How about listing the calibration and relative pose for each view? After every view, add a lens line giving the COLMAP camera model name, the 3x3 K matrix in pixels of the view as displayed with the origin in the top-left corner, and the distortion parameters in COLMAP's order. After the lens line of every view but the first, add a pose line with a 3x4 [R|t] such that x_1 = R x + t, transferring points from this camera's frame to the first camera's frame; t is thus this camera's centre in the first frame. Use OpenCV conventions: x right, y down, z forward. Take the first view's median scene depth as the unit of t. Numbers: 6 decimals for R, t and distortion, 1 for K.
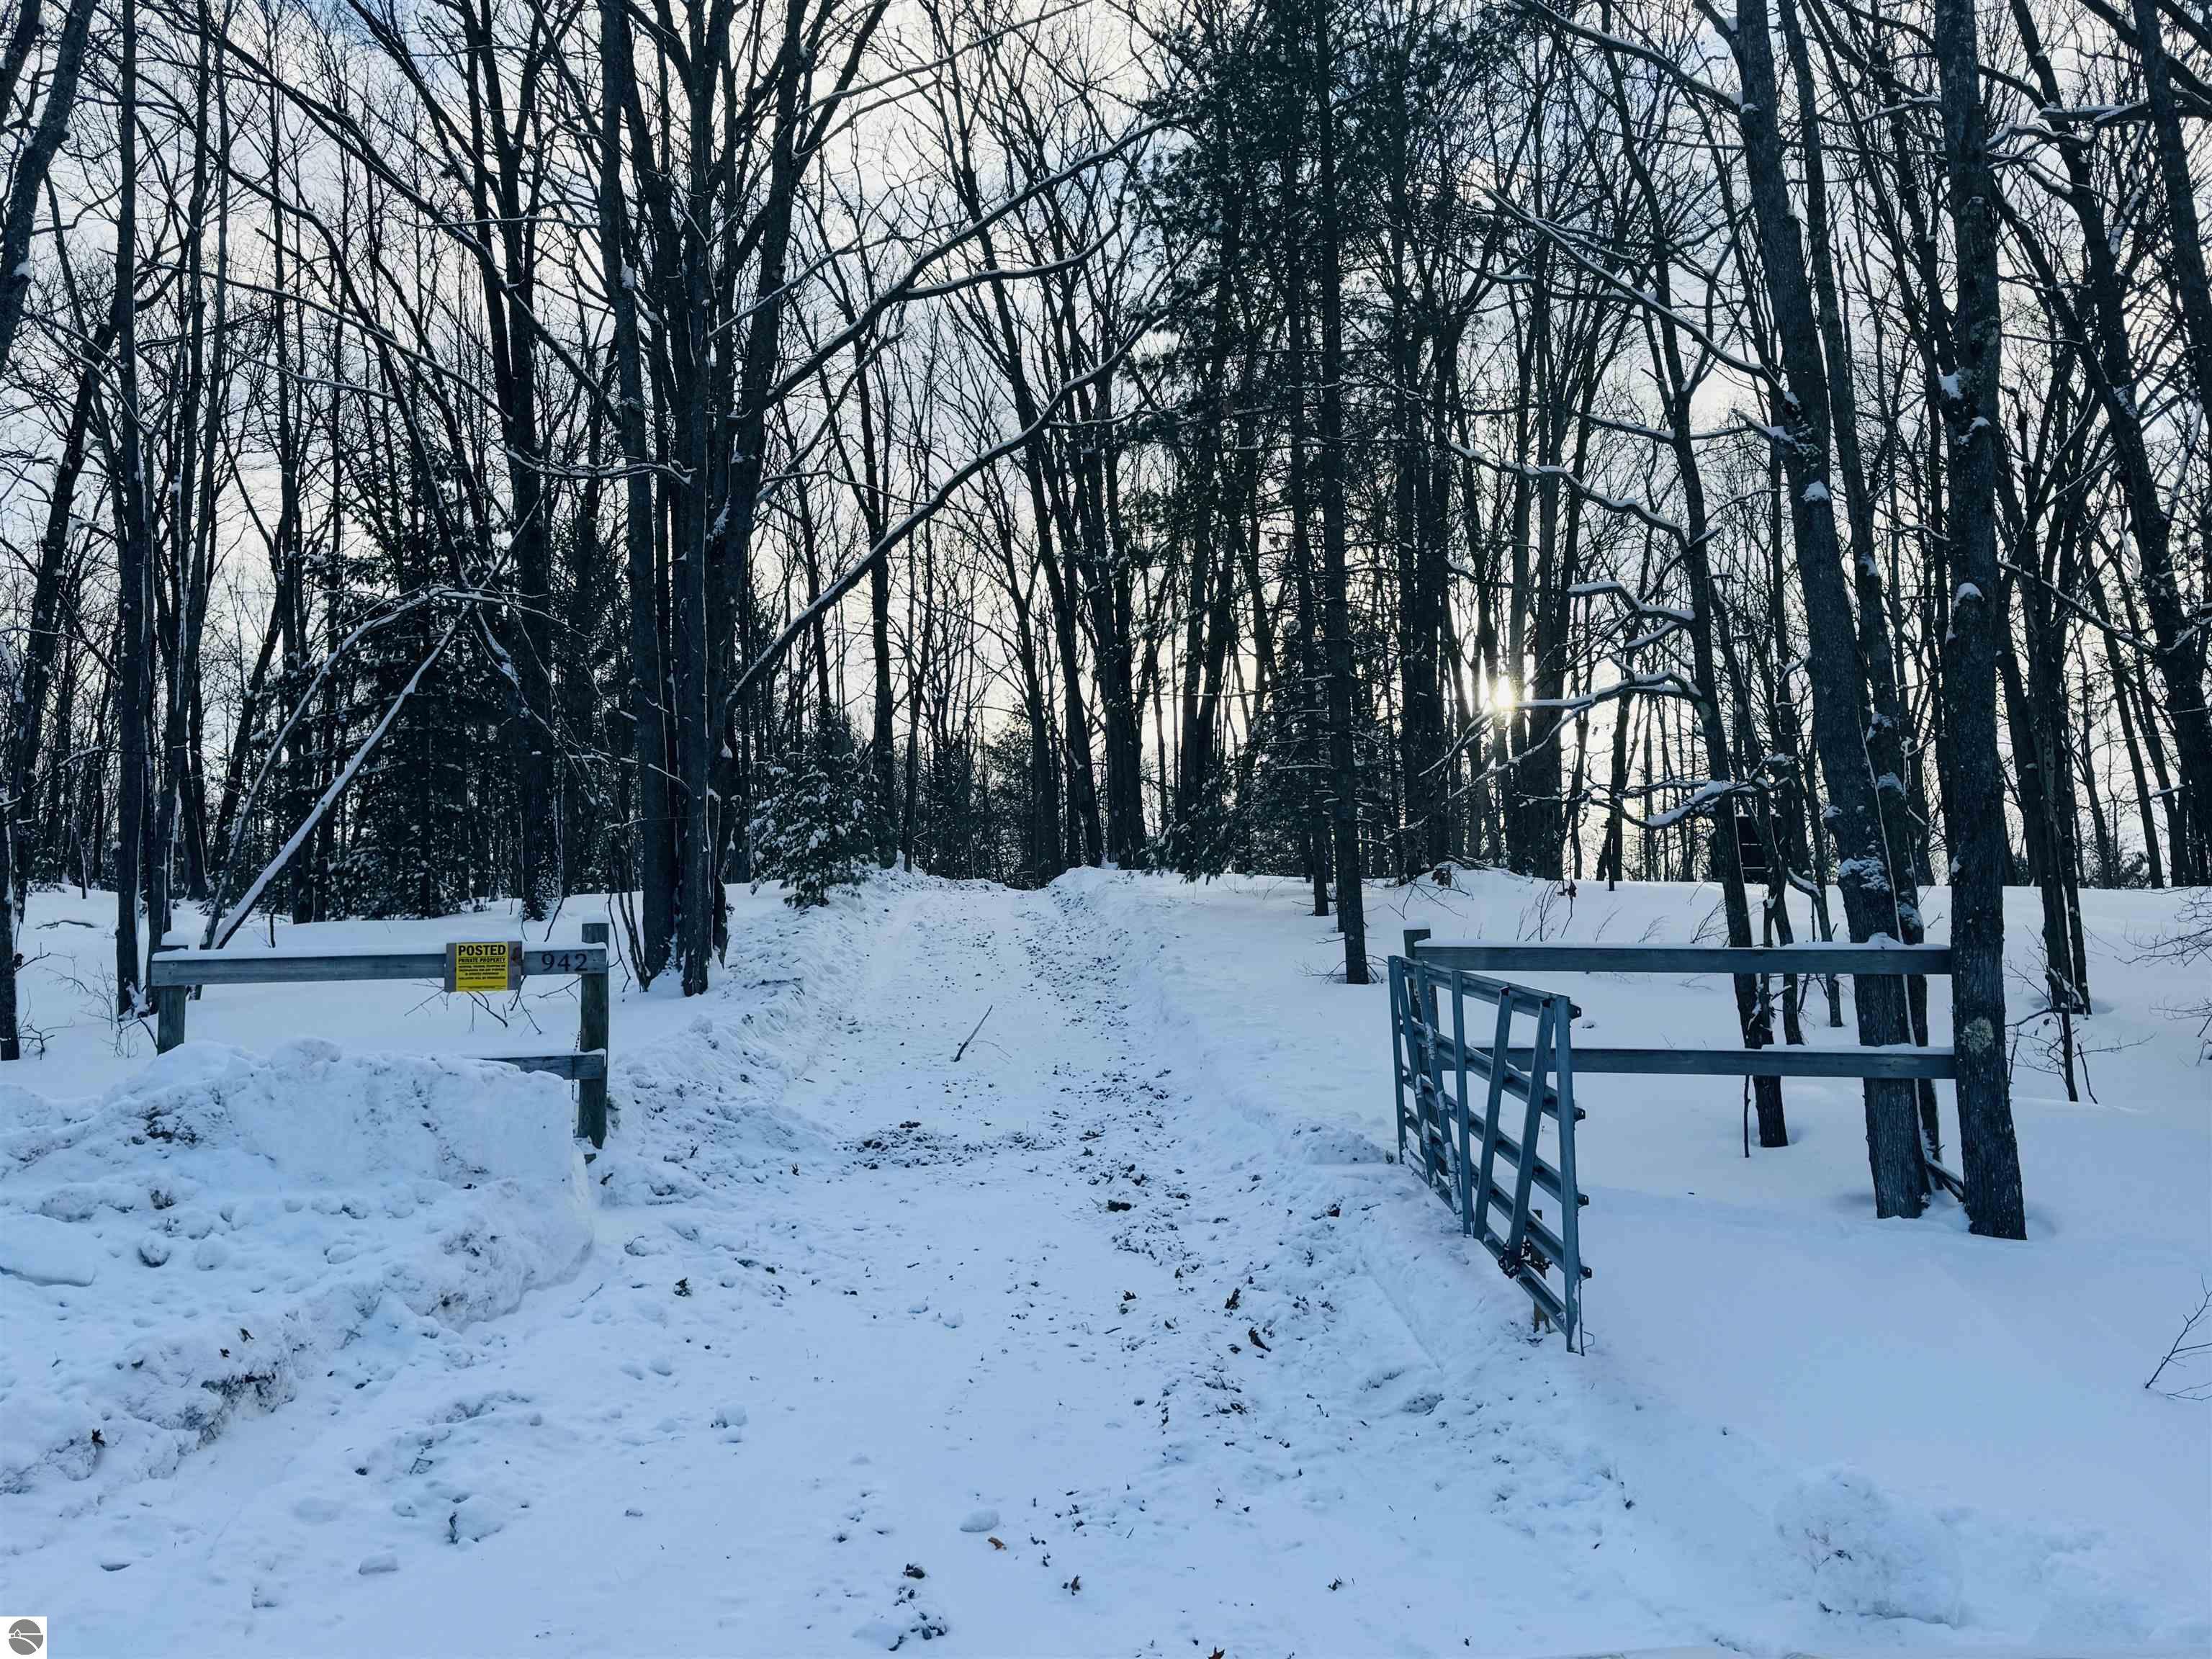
lens RADIAL K [[1842.7, 0, 1113.3], [0, 1842.7, 837.7], [0, 0, 1]] dist [-0.001807, -0.032899]
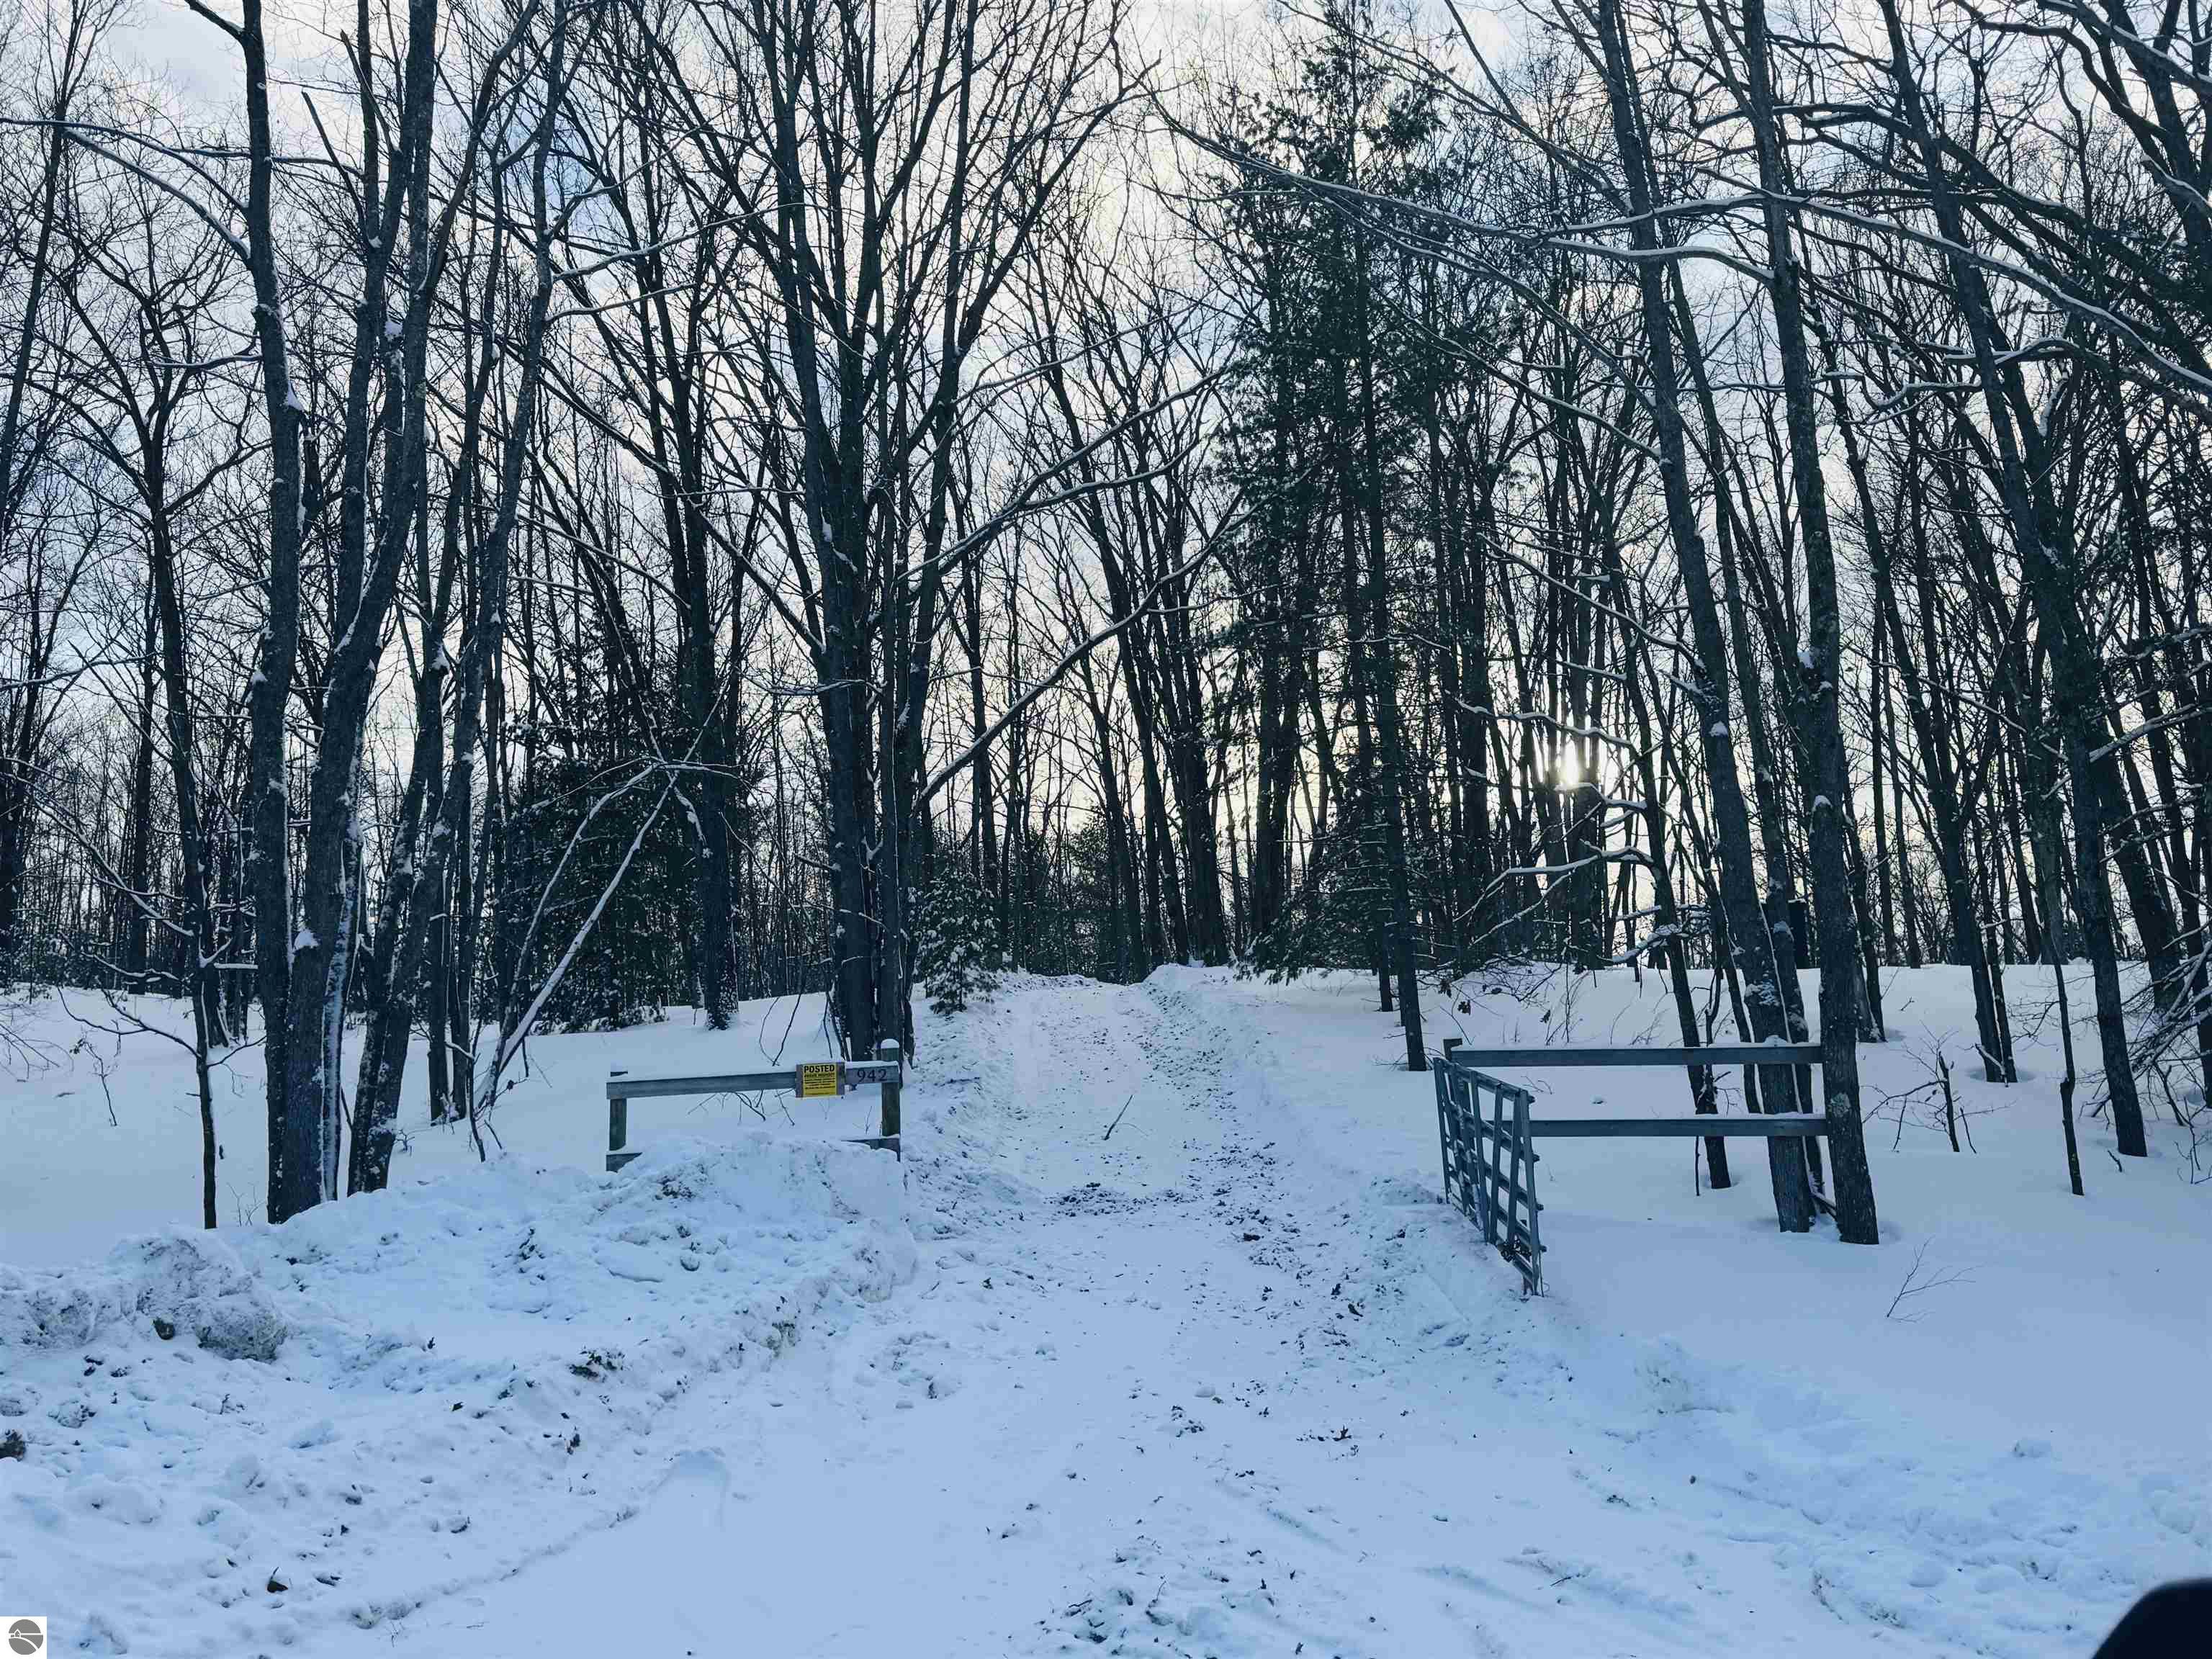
lens RADIAL K [[1842.7, 0, 1095.1], [0, 1842.7, 813.3], [0, 0, 1]] dist [-0.001807, -0.032899]
pose [[0.998718, -0.028156, -0.042060, -0.049076], [0.025766, 0.998081, -0.056313, -0.052687], [0.043565, 0.055157, 0.997527, -0.460907]]
